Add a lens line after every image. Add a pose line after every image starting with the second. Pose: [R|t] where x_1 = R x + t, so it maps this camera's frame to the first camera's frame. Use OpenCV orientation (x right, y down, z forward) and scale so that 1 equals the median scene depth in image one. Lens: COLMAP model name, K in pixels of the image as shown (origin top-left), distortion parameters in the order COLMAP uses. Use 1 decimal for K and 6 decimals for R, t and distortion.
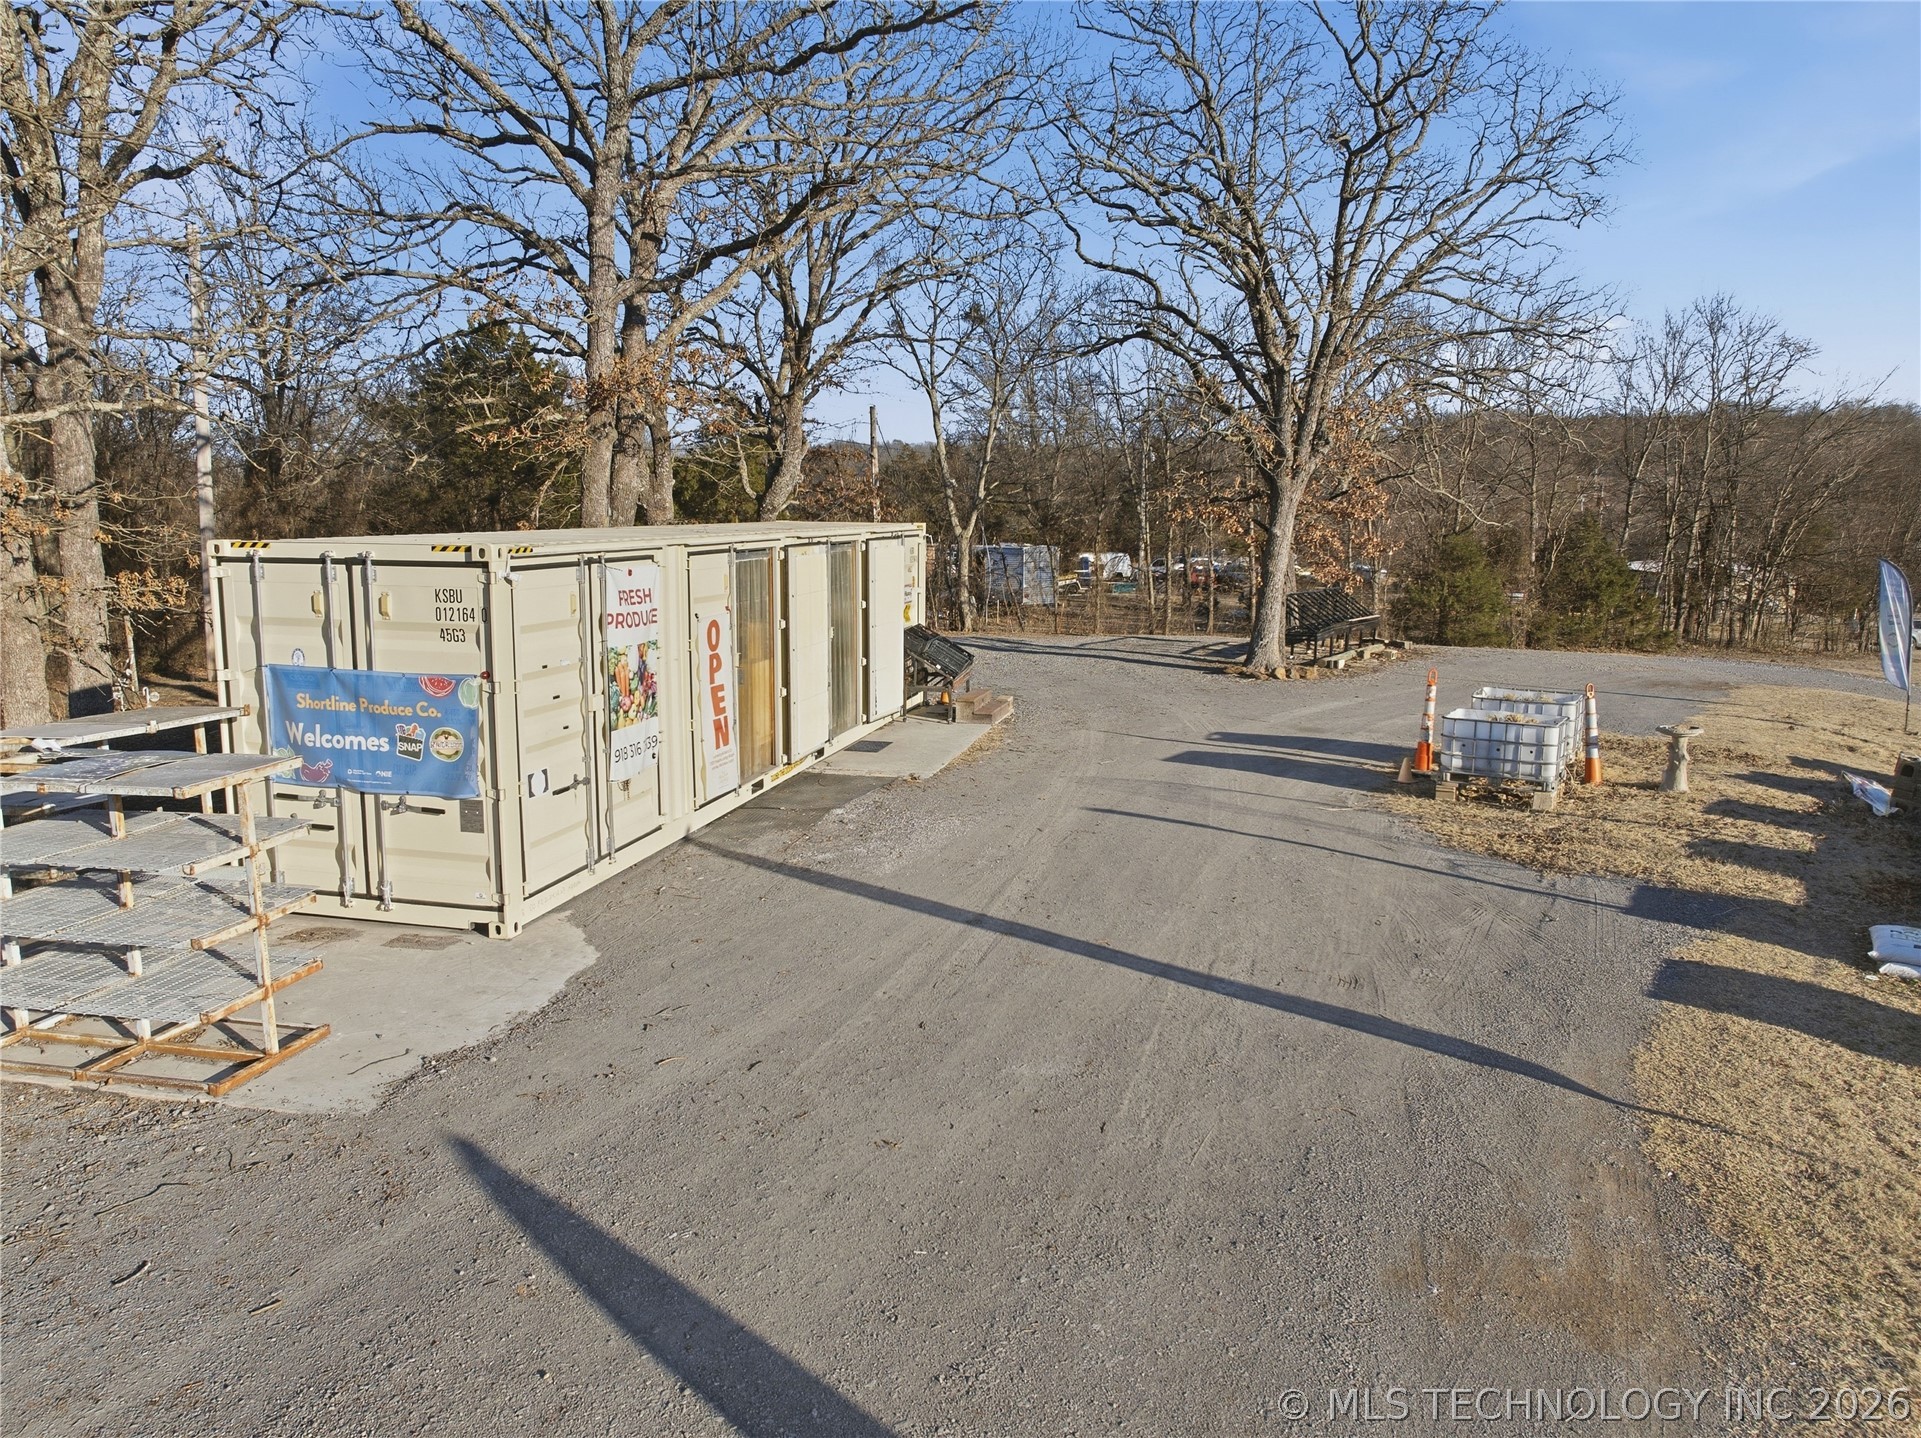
lens RADIAL K [[1347.7, 0, 960.5], [0, 1347.7, 719.0], [0, 0, 1]] dist [-0.041784, 0.006341]
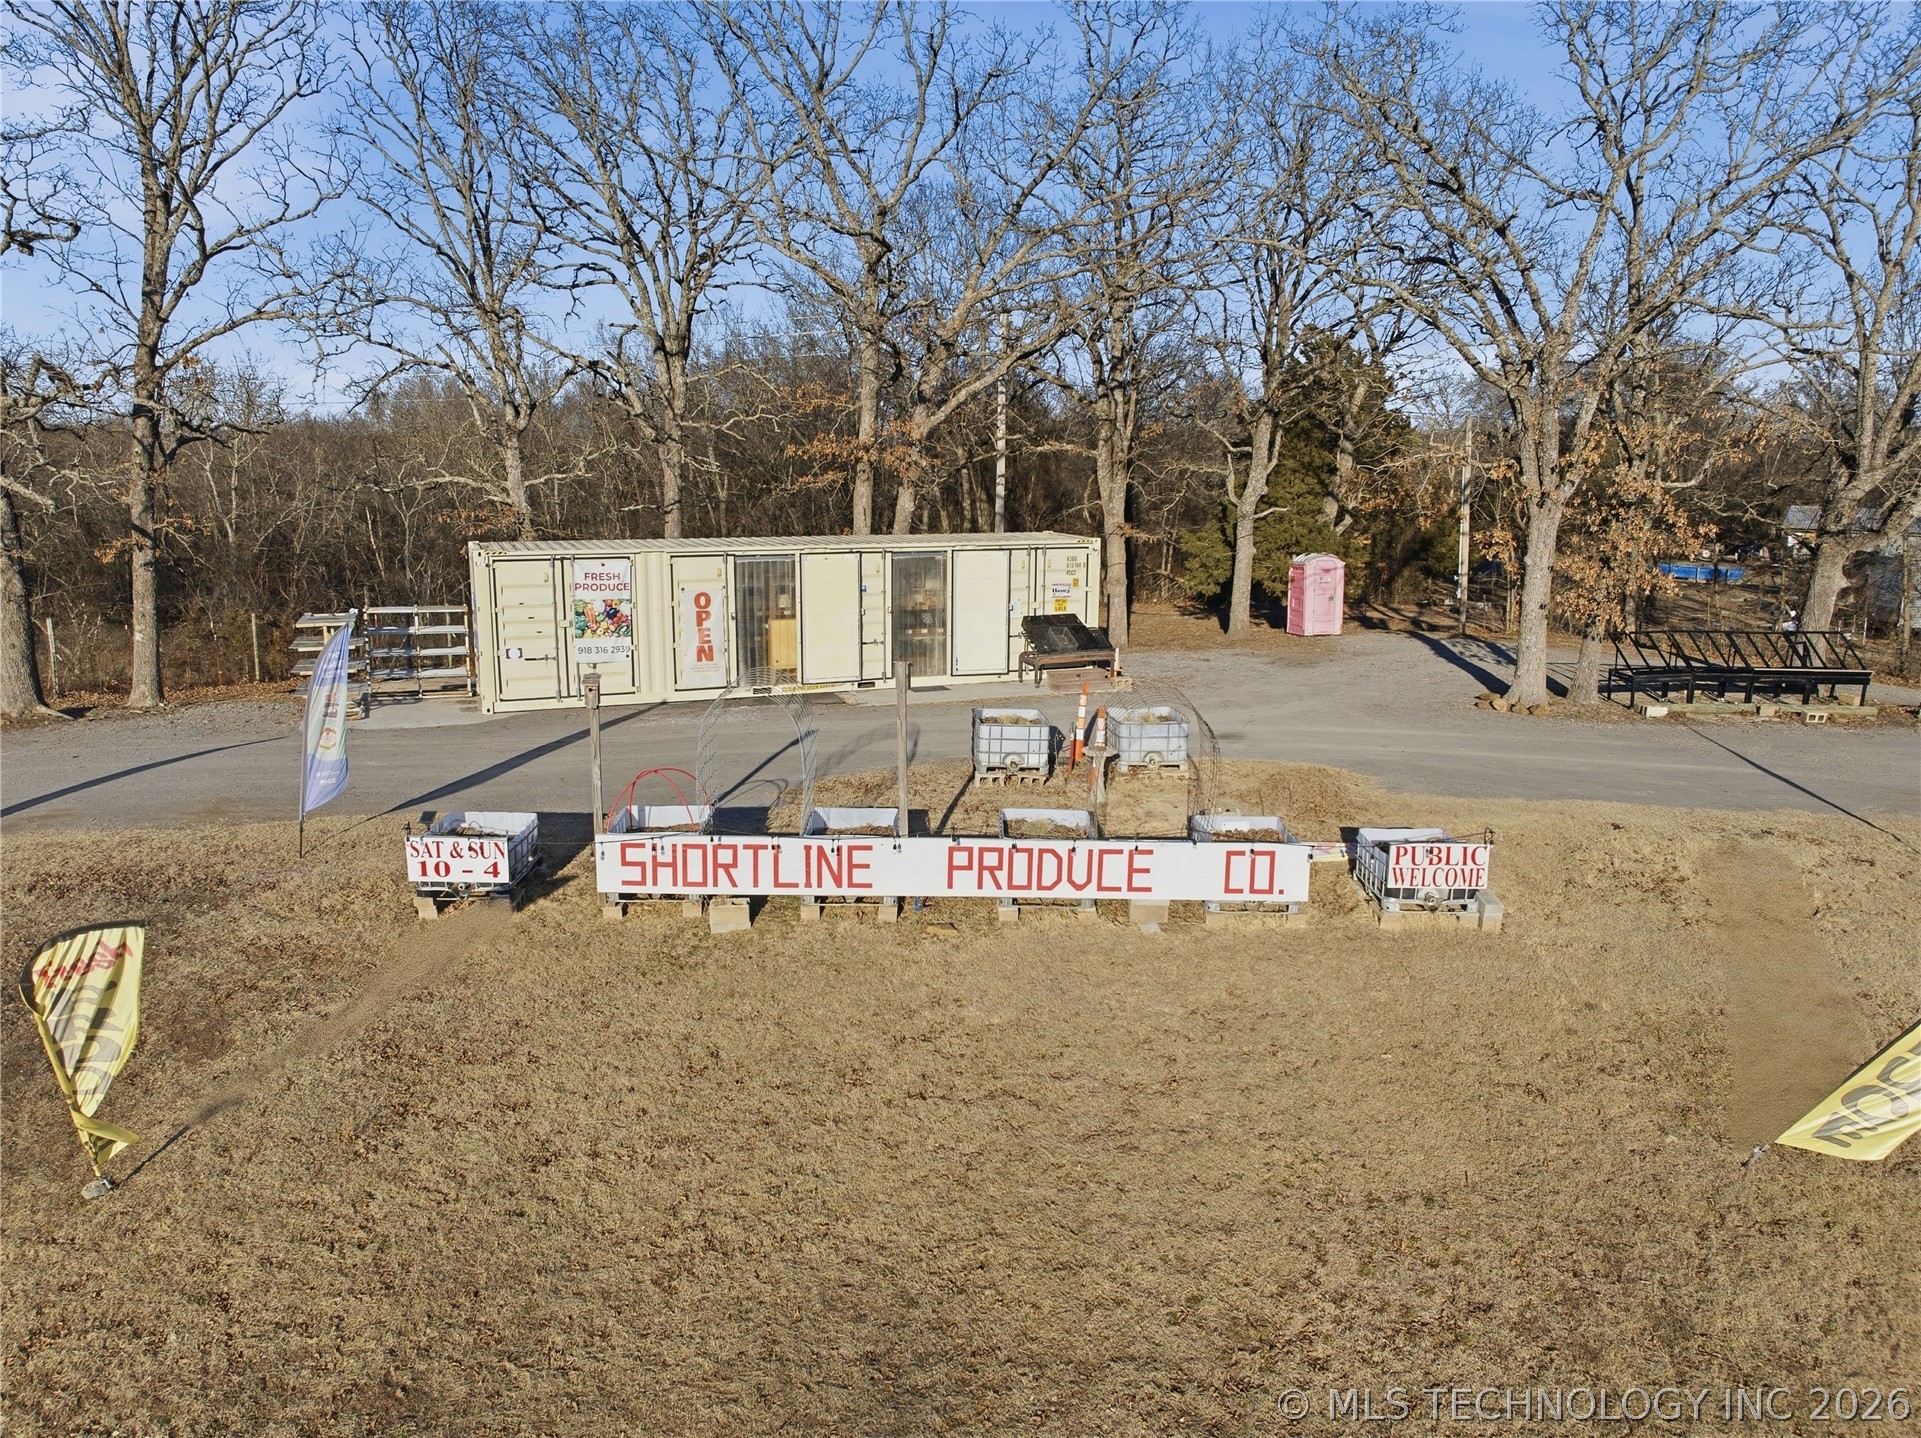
lens RADIAL K [[1347.7, 0, 960.5], [0, 1347.7, 719.0], [0, 0, 1]] dist [-0.041784, 0.006341]
pose [[0.569278, 0.156789, -0.807056, 1.526749], [-0.132388, 0.986318, 0.098232, -0.129061], [0.811416, 0.050923, 0.582246, 0.213632]]
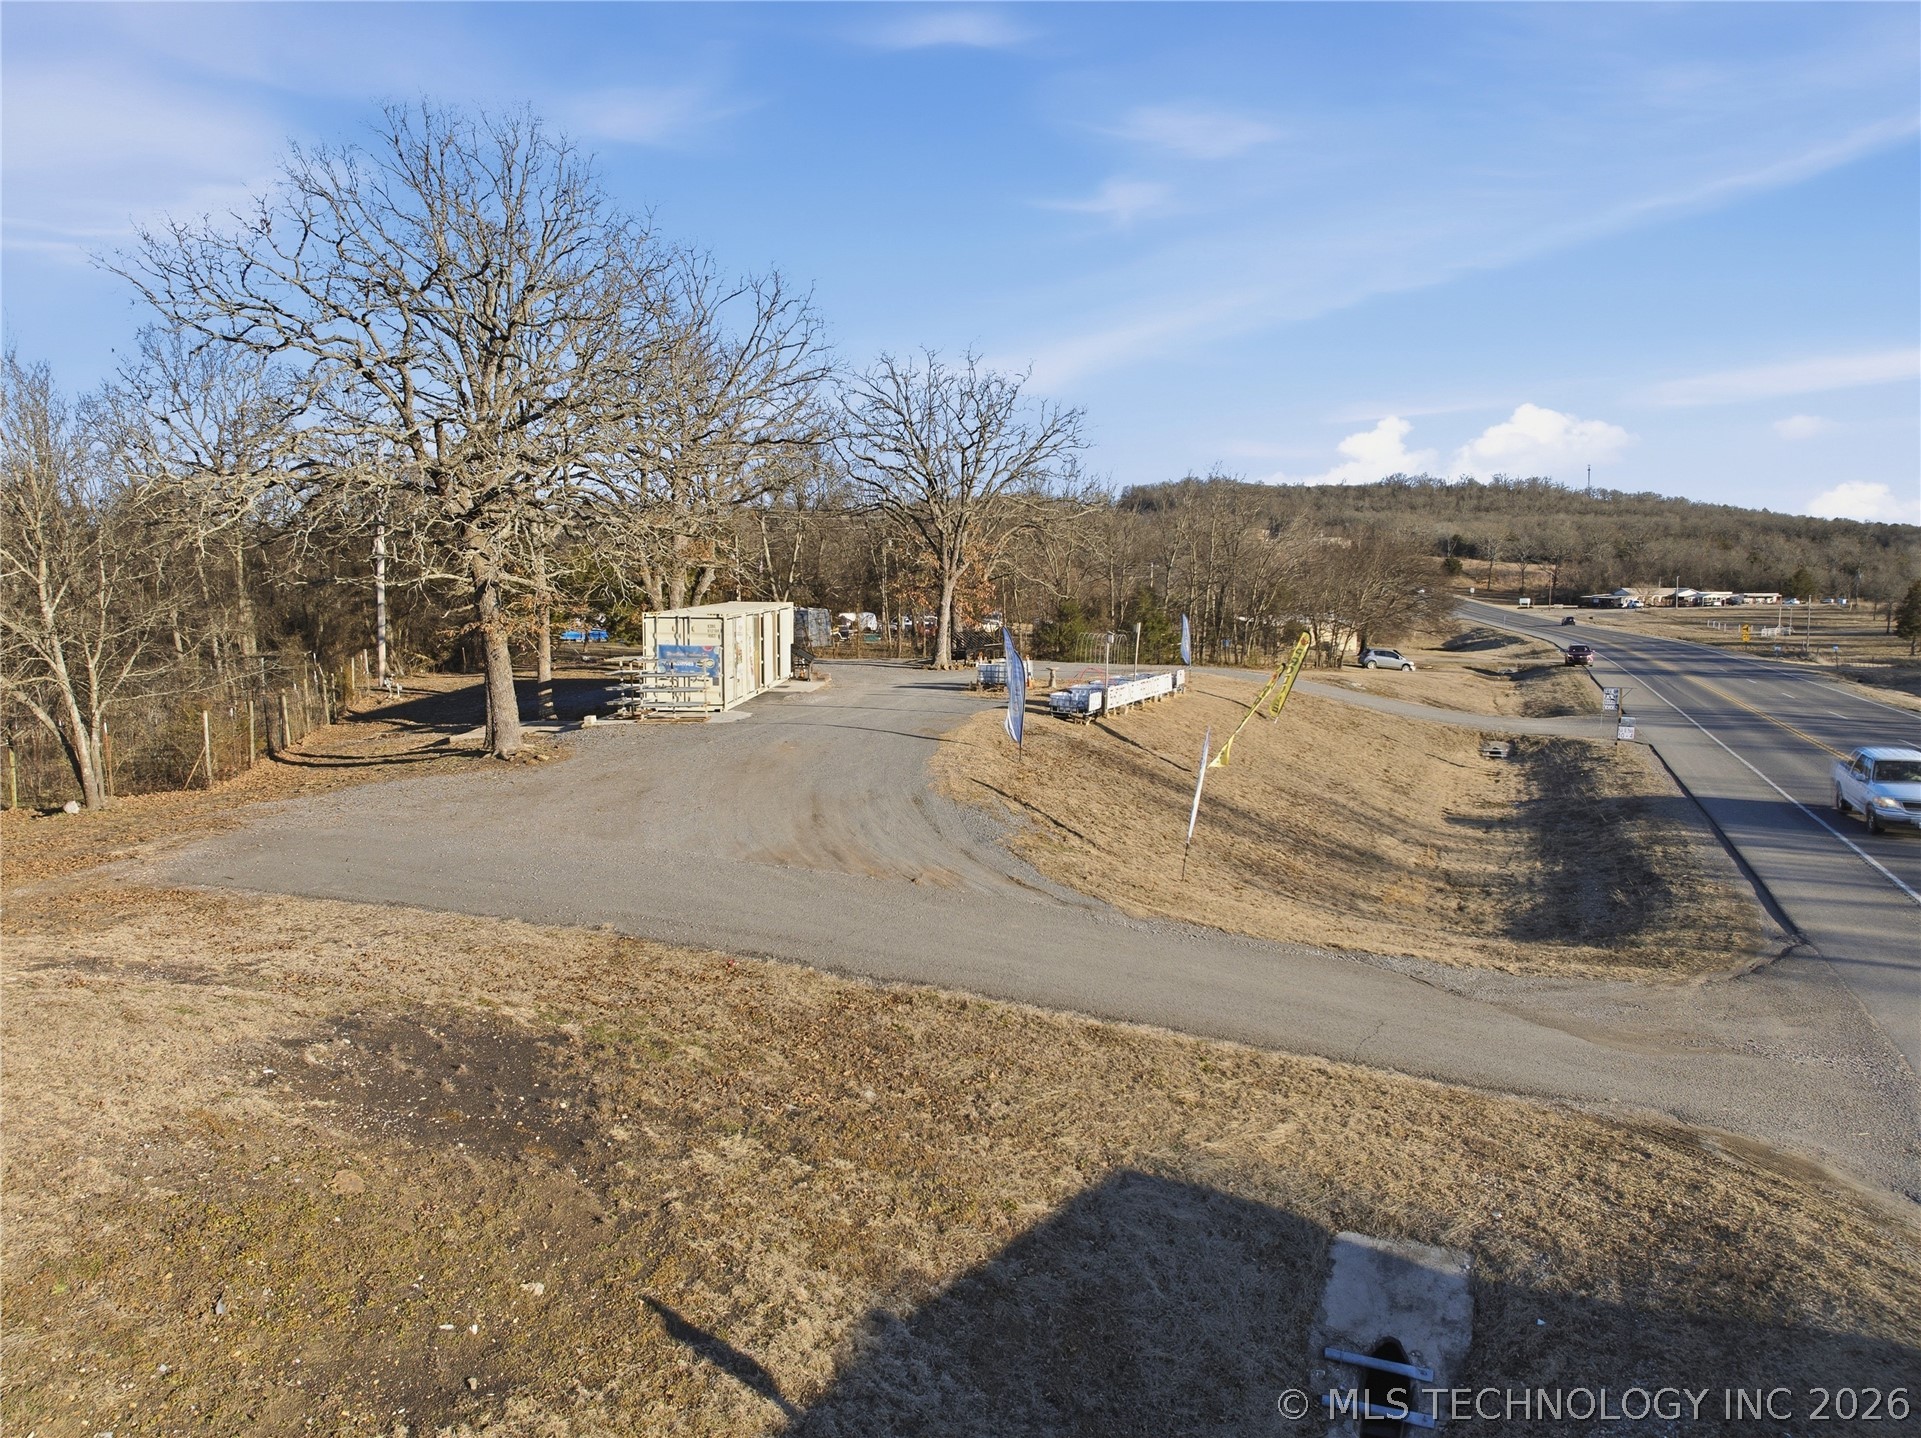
lens RADIAL K [[1347.7, 0, 960.5], [0, 1347.7, 719.0], [0, 0, 1]] dist [-0.041784, 0.006341]
pose [[0.982389, -0.022050, 0.185542, -0.286775], [0.030130, 0.998711, -0.040841, 0.267849], [-0.184402, 0.045712, 0.981787, -2.216630]]
